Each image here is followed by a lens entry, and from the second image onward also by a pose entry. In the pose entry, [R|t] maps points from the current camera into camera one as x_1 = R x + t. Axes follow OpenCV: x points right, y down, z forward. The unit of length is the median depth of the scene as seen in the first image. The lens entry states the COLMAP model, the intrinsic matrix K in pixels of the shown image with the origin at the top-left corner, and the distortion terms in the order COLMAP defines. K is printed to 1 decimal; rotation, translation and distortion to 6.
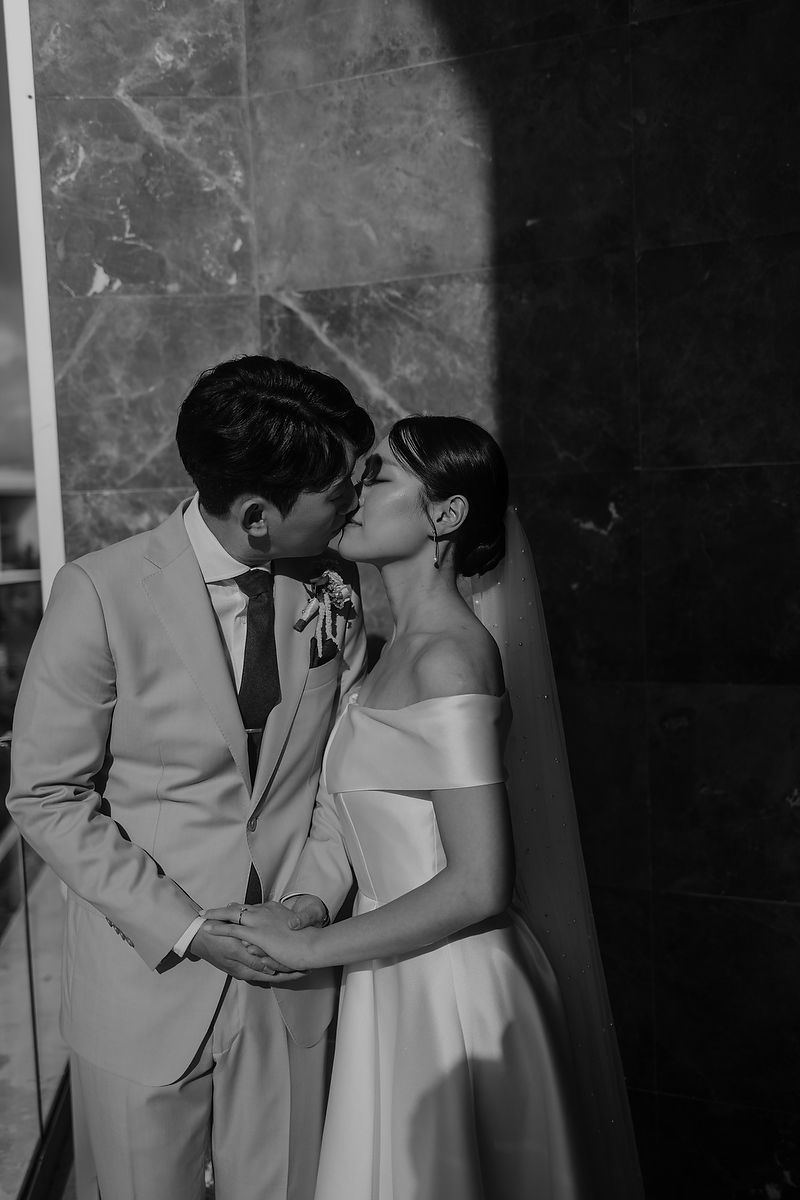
lens RADIAL K [[1262.4, 0, 400.0], [0, 1262.4, 600.0], [0, 0, 1]] dist [0.012552, -0.006696]
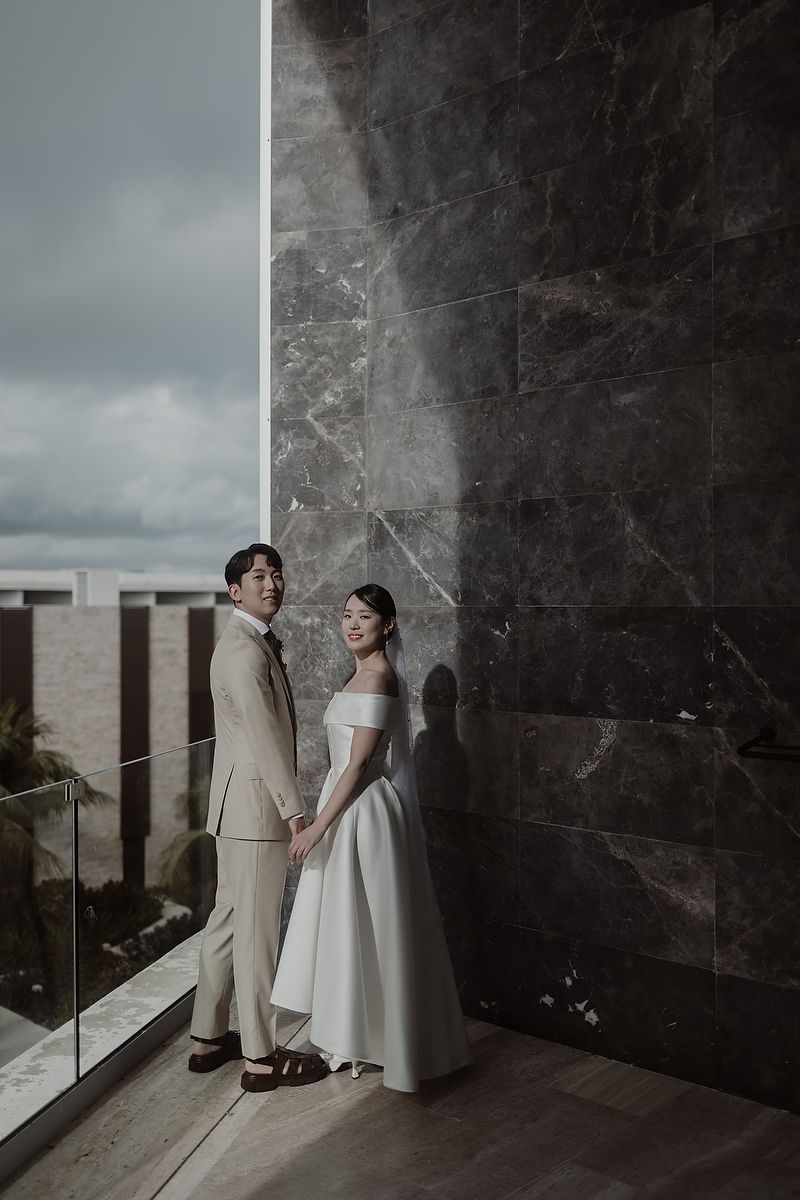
lens RADIAL K [[1294.8, 0, 380.0], [0, 1294.8, 565.3], [0, 0, 1]] dist [-0.007285, 0.021321]
pose [[0.936890, 0.025093, -0.348724, 0.641052], [-0.060850, 0.993901, -0.091964, 0.032941], [0.344289, 0.107380, 0.932703, -0.926696]]
